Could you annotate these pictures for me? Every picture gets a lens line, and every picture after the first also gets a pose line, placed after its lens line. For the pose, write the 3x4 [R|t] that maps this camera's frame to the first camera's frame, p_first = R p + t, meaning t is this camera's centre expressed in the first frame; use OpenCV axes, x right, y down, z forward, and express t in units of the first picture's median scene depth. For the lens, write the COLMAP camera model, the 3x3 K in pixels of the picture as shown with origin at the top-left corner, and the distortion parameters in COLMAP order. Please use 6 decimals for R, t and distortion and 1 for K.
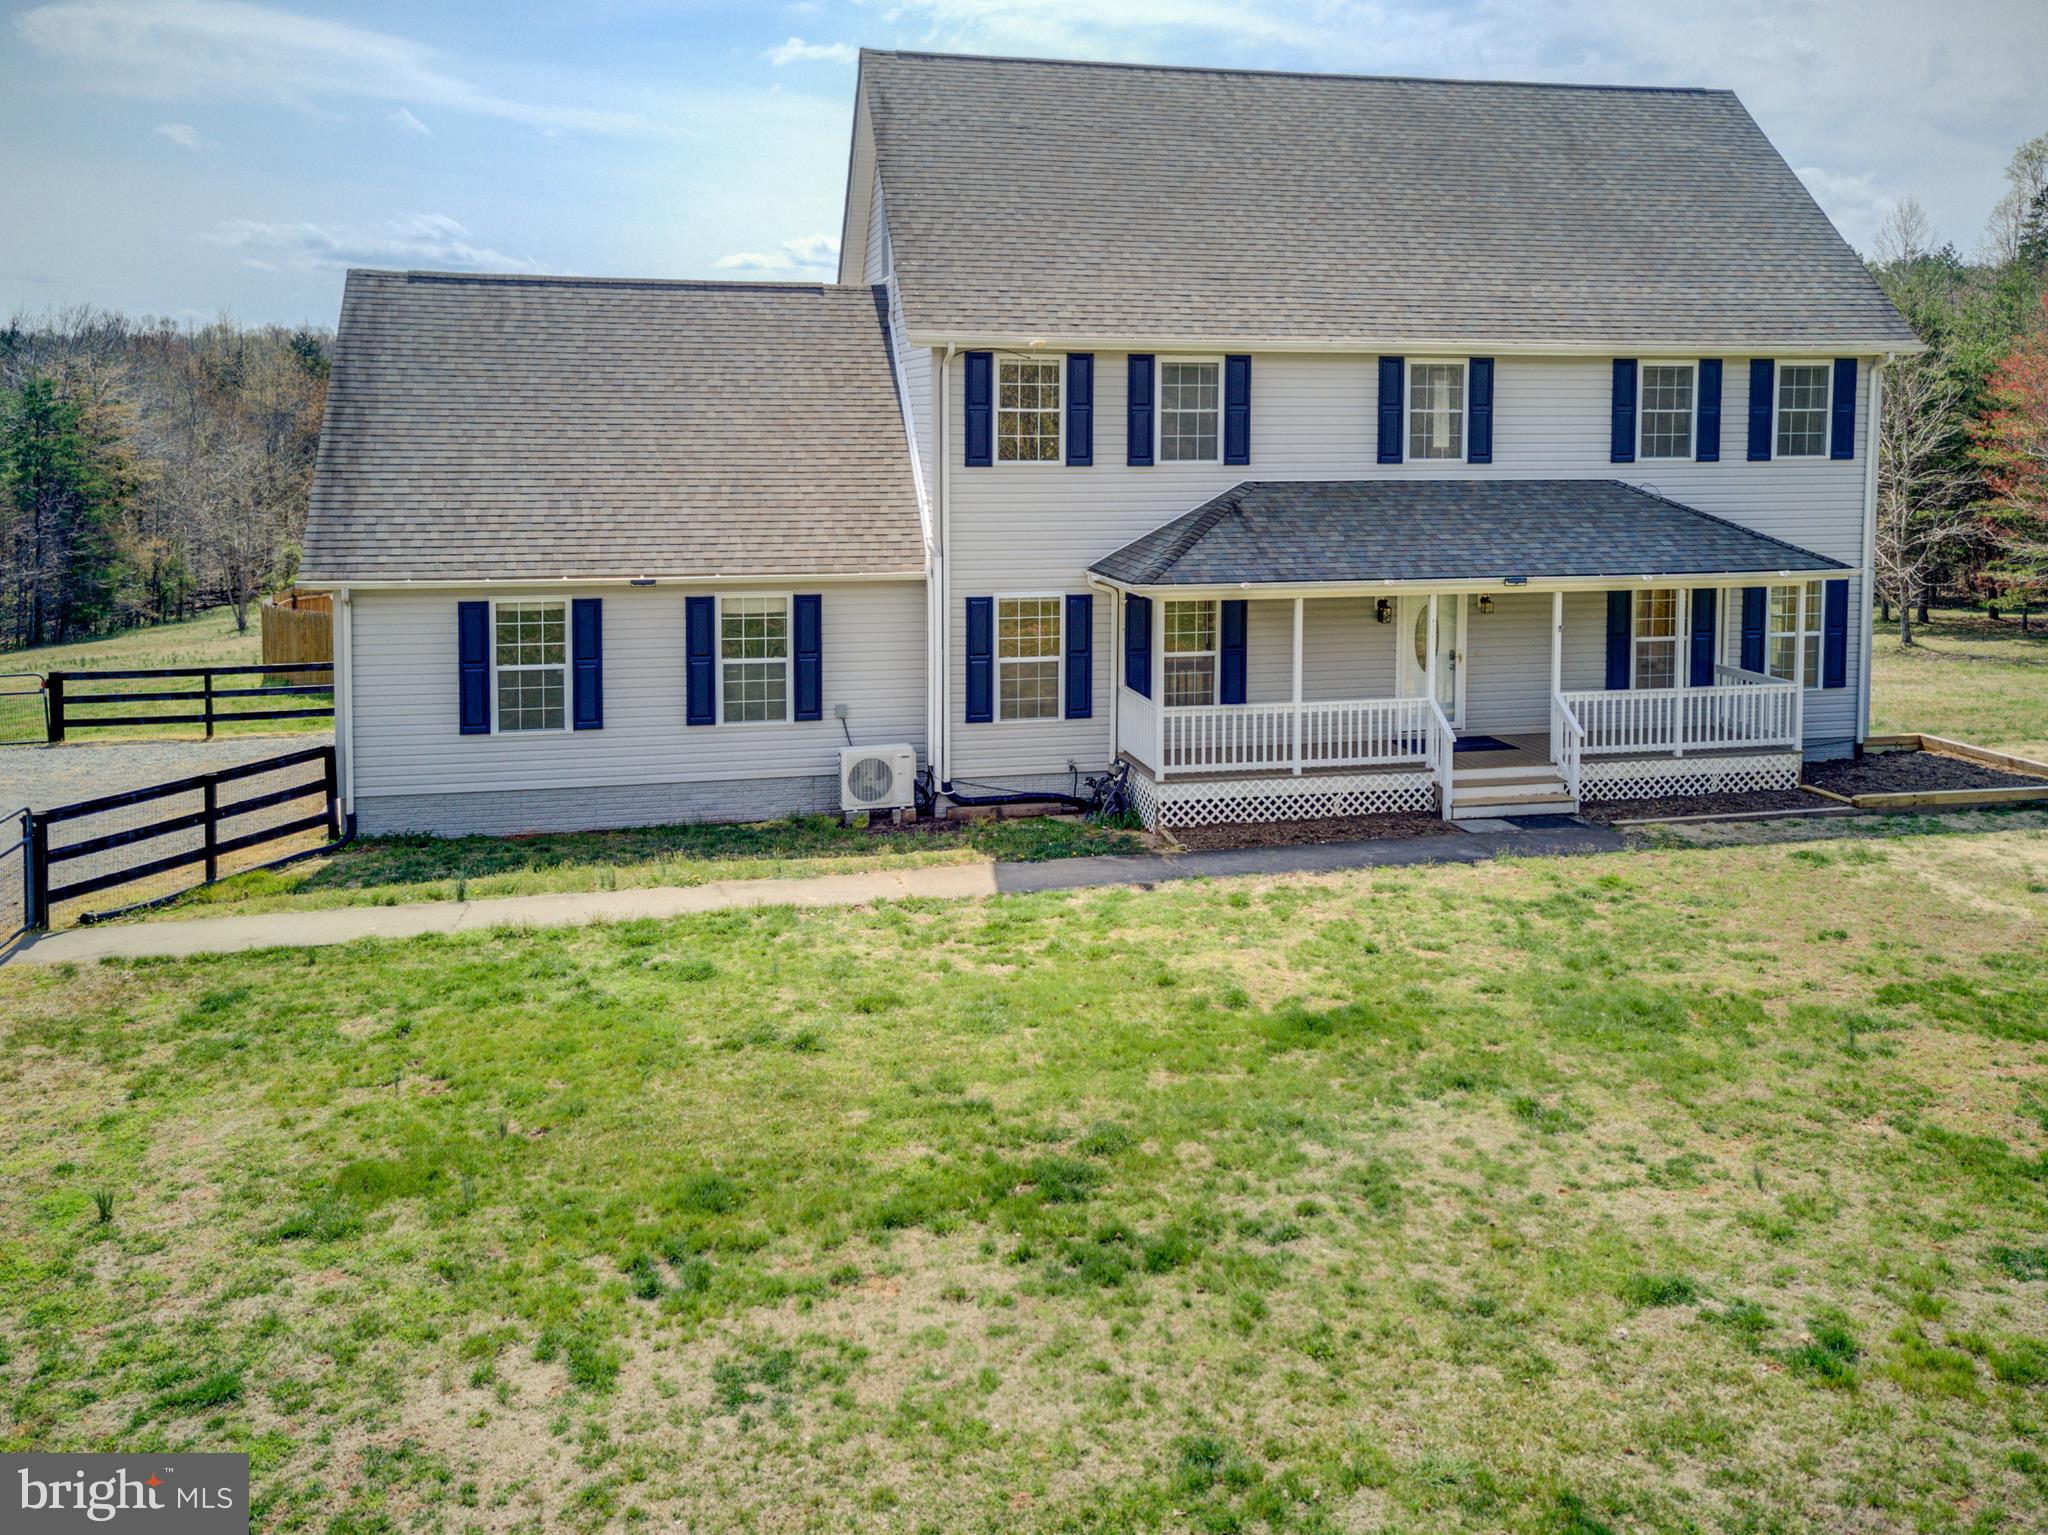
lens RADIAL K [[1721.0, 0, 1074.2], [0, 1721.0, 666.6], [0, 0, 1]] dist [0.039406, 0.007153]
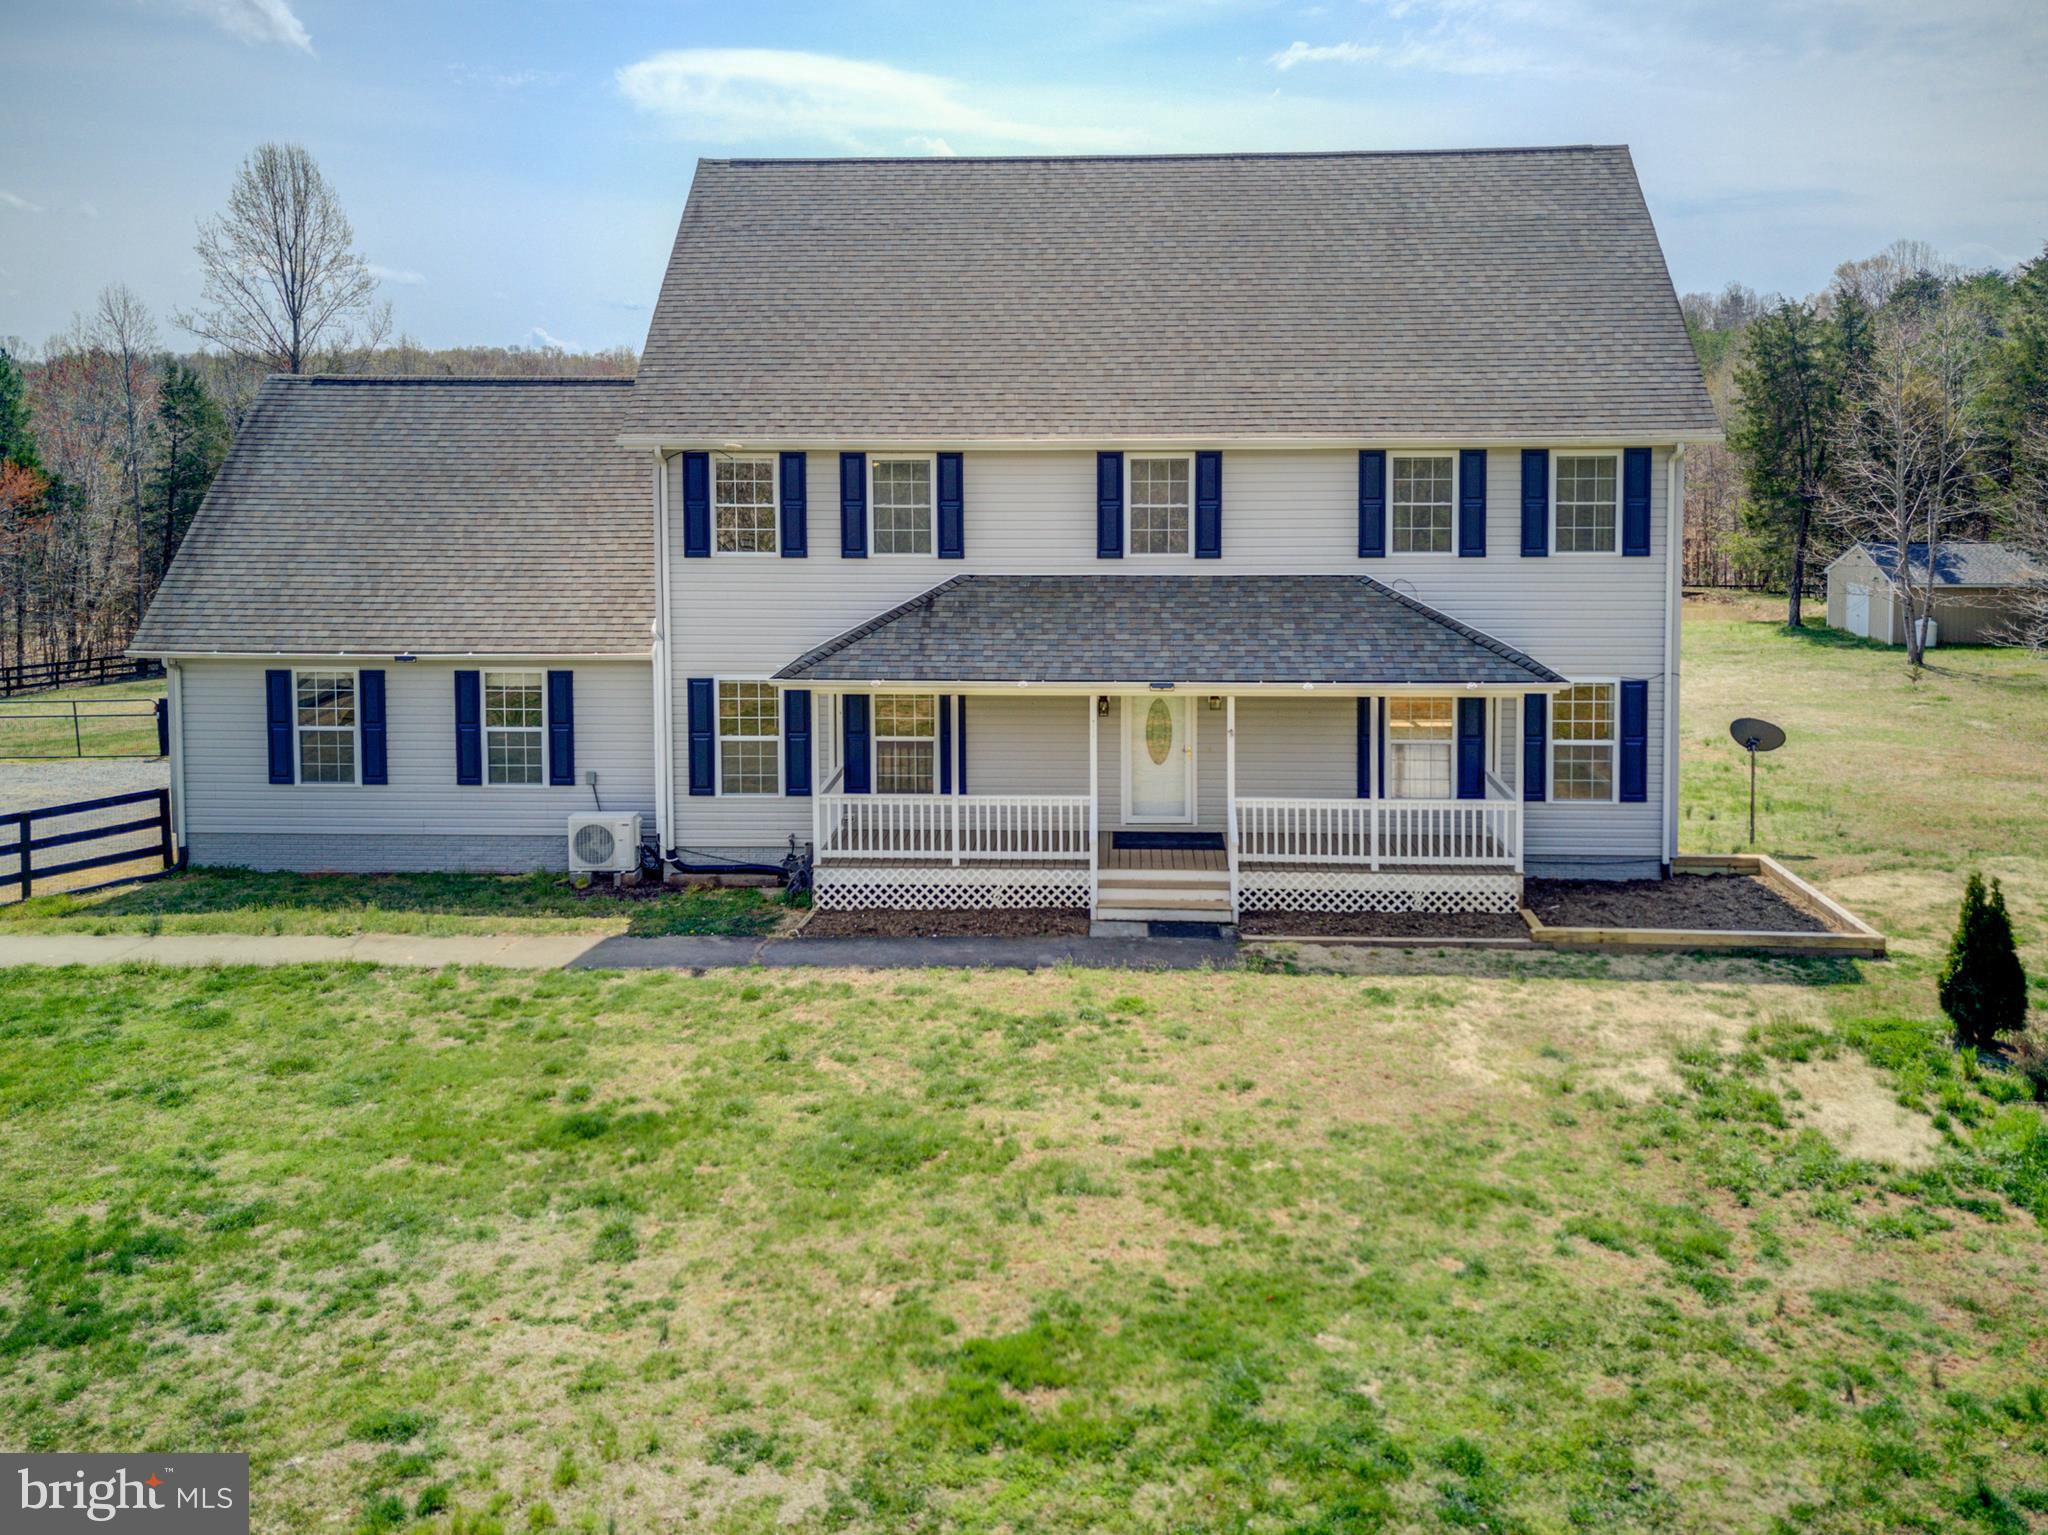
lens RADIAL K [[1721.0, 0, 1031.8], [0, 1721.0, 676.2], [0, 0, 1]] dist [0.039406, 0.007153]
pose [[0.957225, 0.036030, -0.287094, 0.450658], [-0.035392, 0.999346, 0.007412, -0.057600], [0.287173, 0.003066, 0.957874, 0.033101]]
